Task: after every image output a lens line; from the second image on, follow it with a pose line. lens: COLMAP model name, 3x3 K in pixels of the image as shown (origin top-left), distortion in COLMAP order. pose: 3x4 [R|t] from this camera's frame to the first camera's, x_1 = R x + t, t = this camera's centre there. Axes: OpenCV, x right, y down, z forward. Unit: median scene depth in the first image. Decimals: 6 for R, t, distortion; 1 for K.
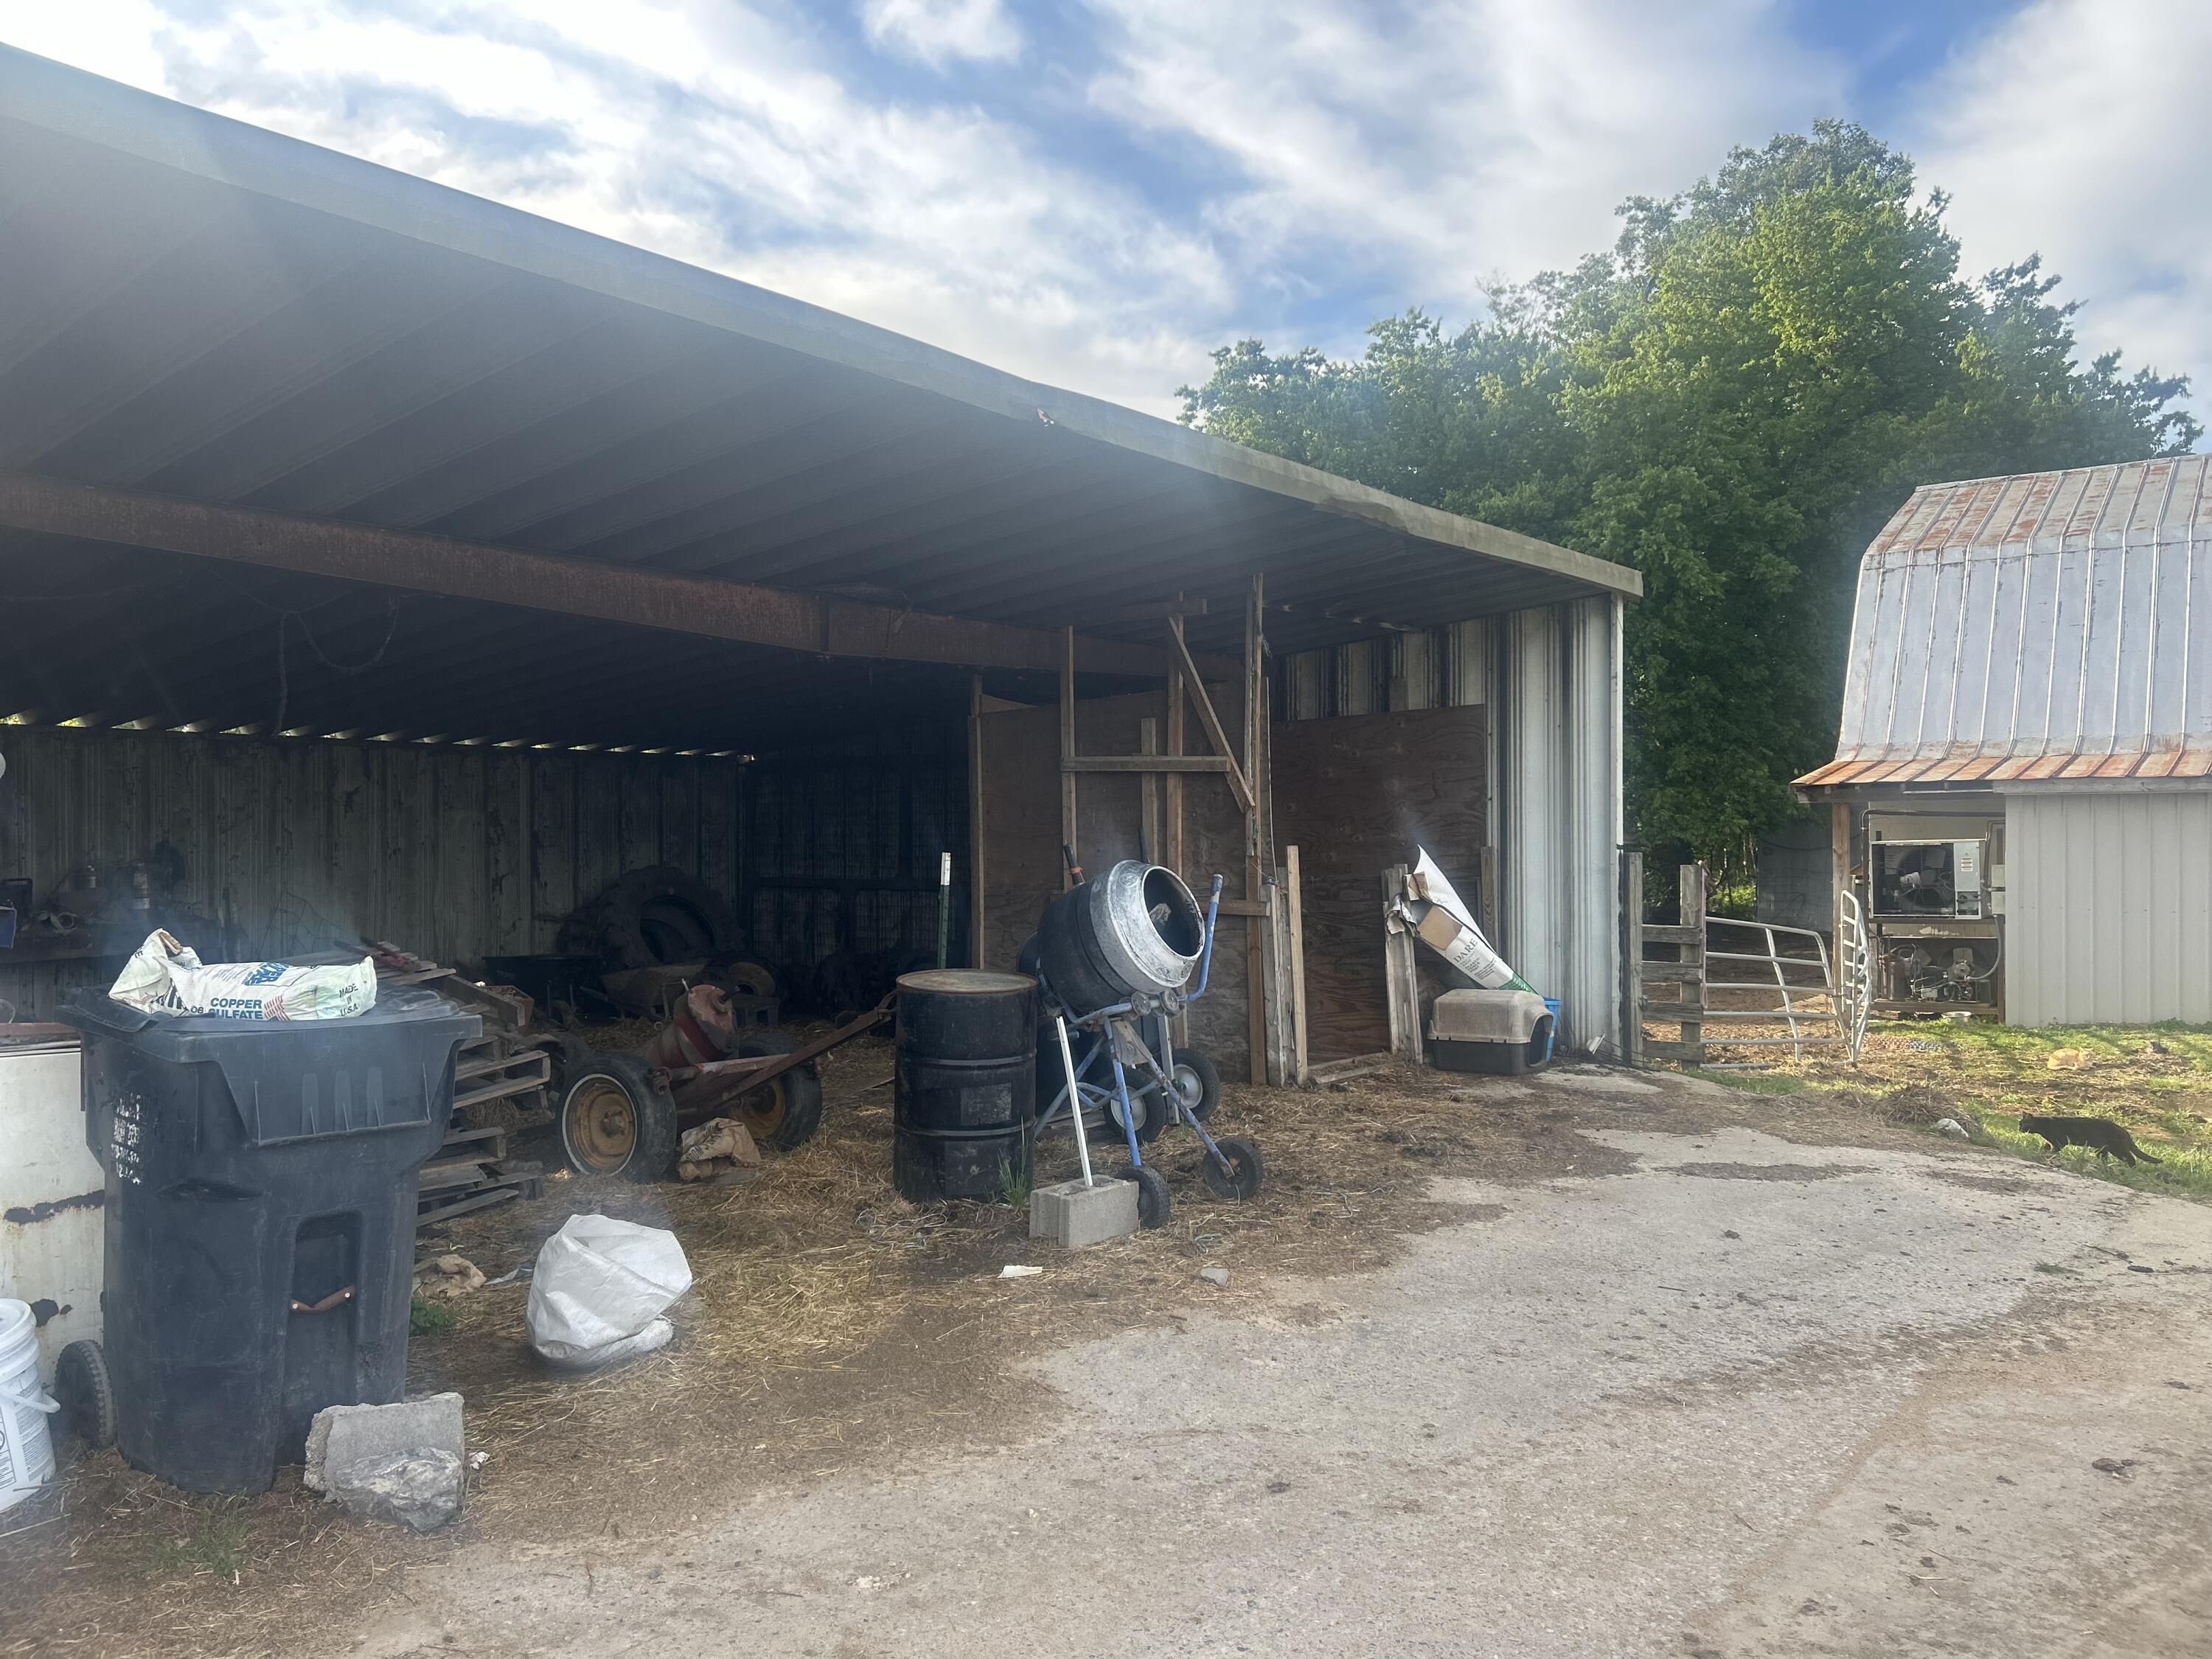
lens RADIAL K [[1640.4, 0, 1108.5], [0, 1640.4, 829.8], [0, 0, 1]] dist [0.005933, 0.006318]
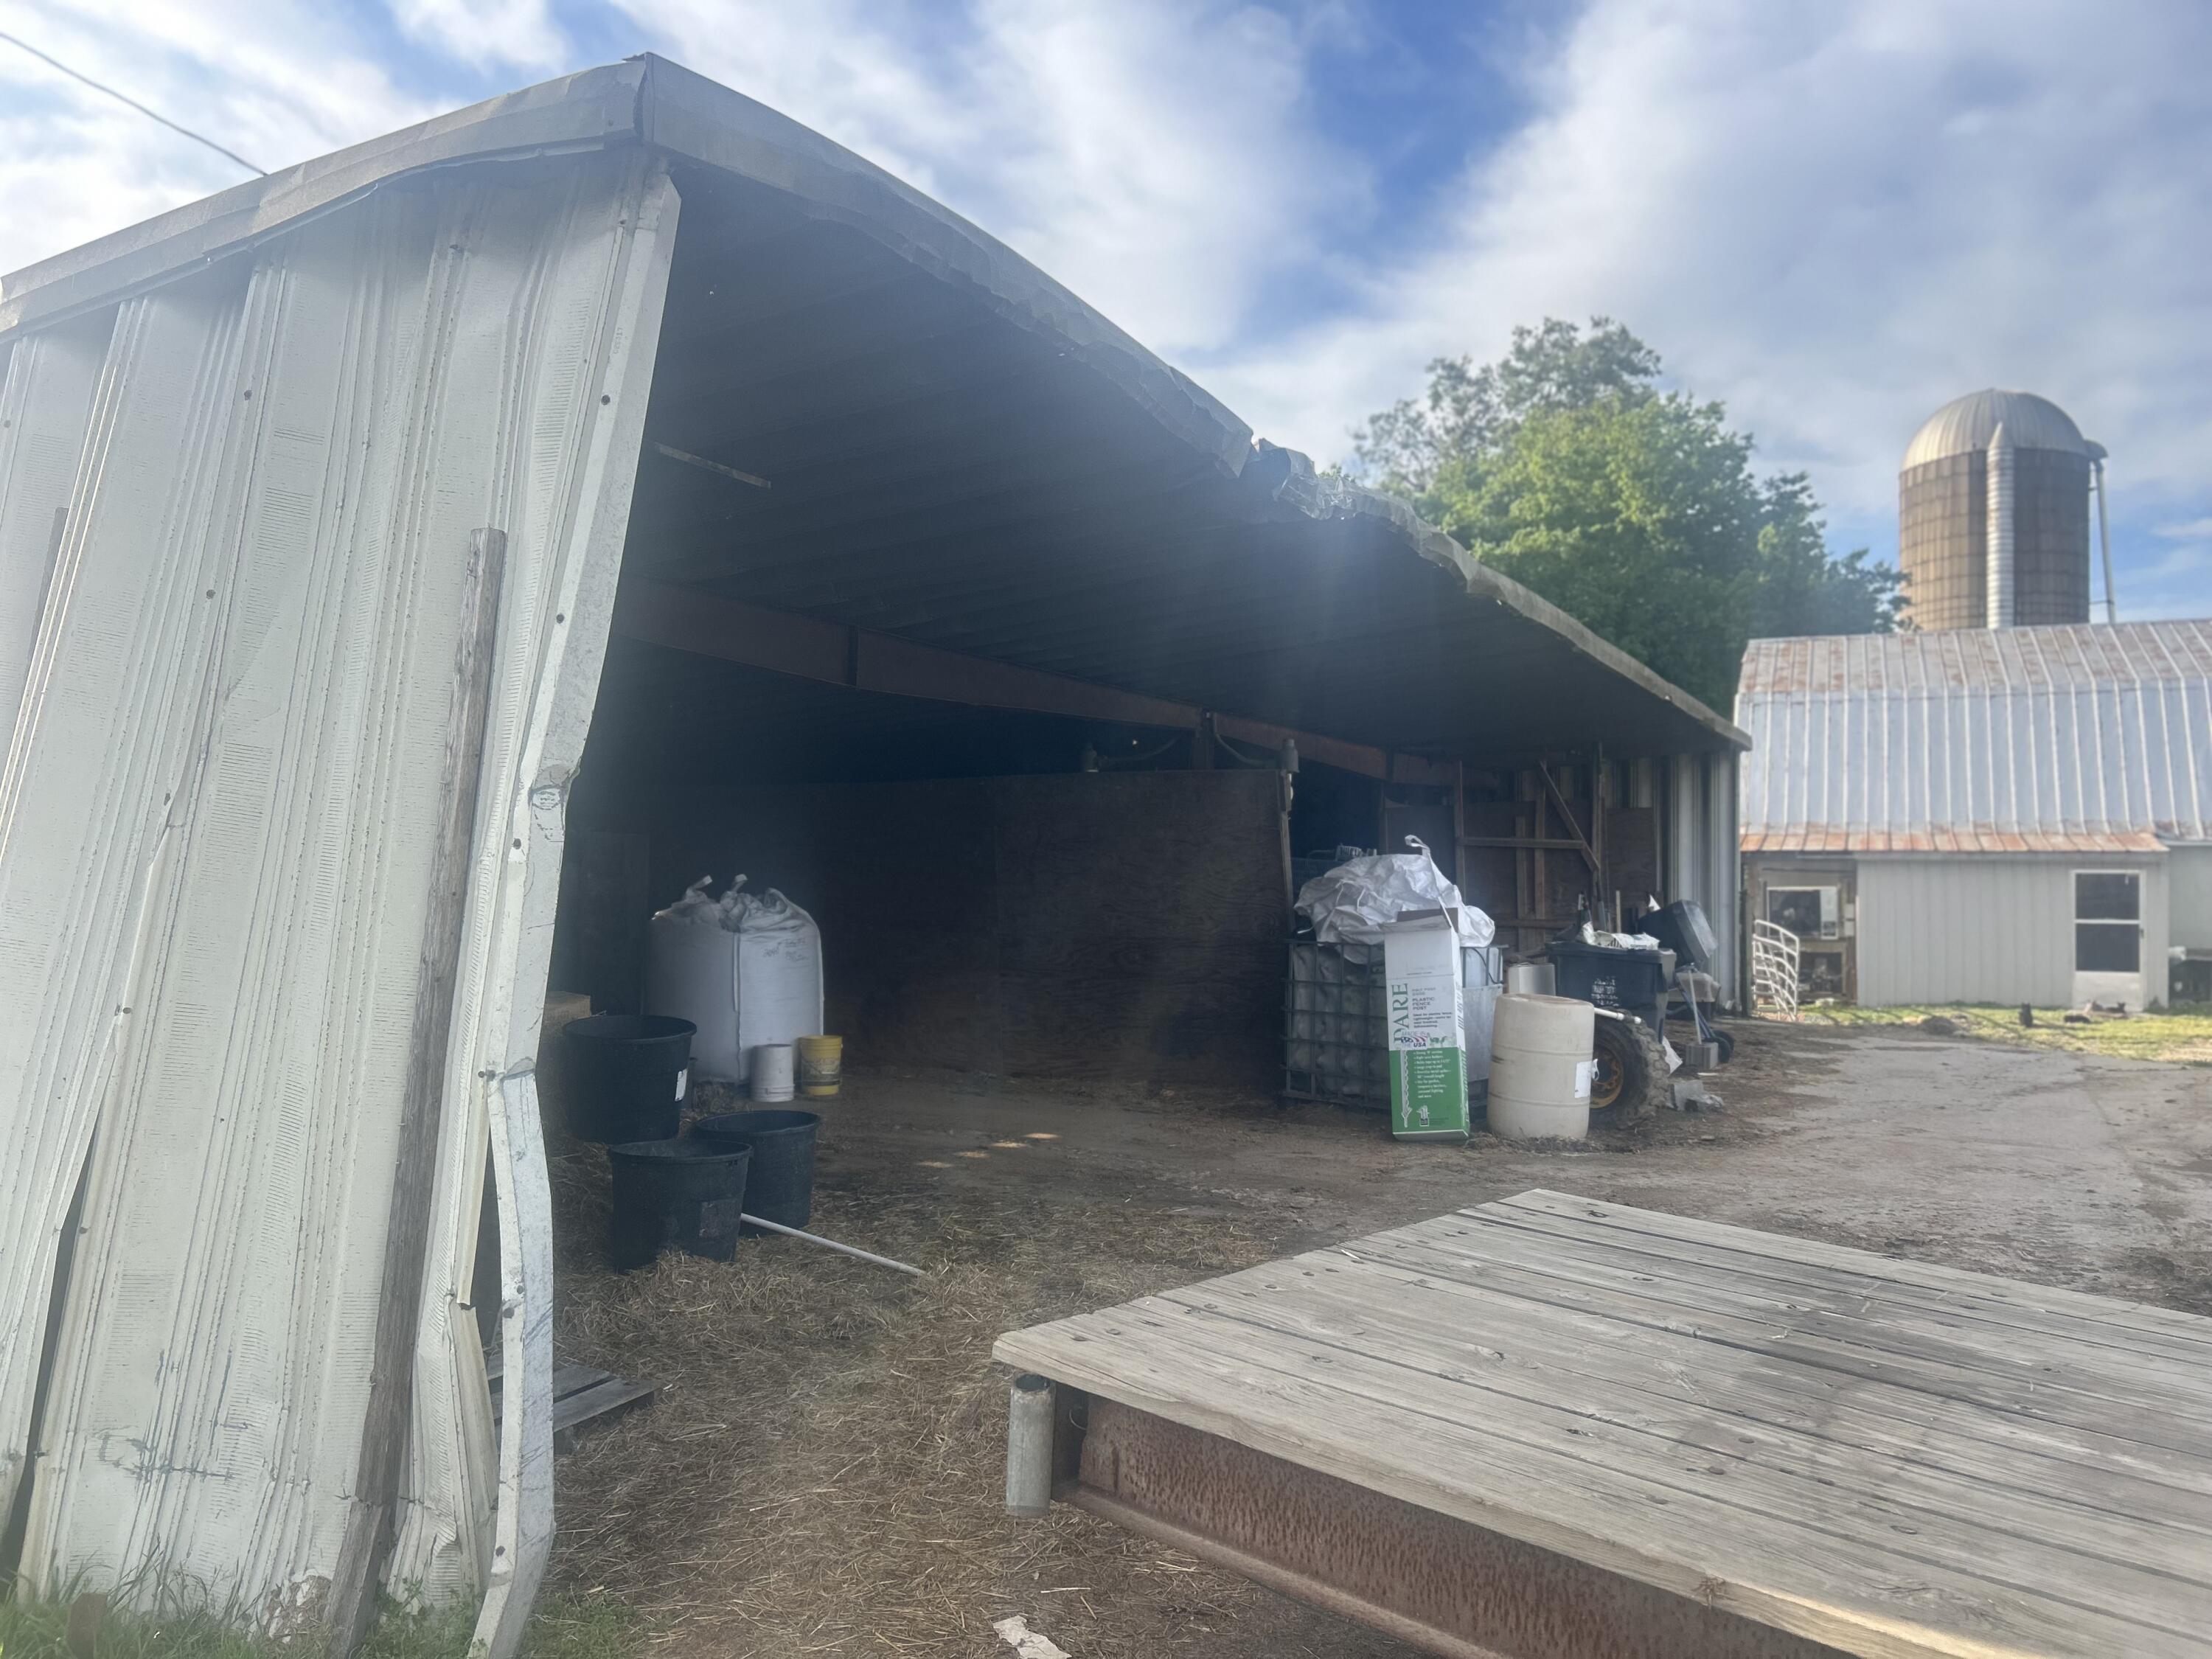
lens RADIAL K [[1671.7, 0, 1105.9], [0, 1671.7, 845.2], [0, 0, 1]] dist [0.071420, -0.077672]
pose [[0.973711, 0.015809, 0.227239, -0.494703], [-0.013607, 0.999844, -0.011251, -0.006884], [-0.227381, 0.007863, 0.973774, -0.390157]]
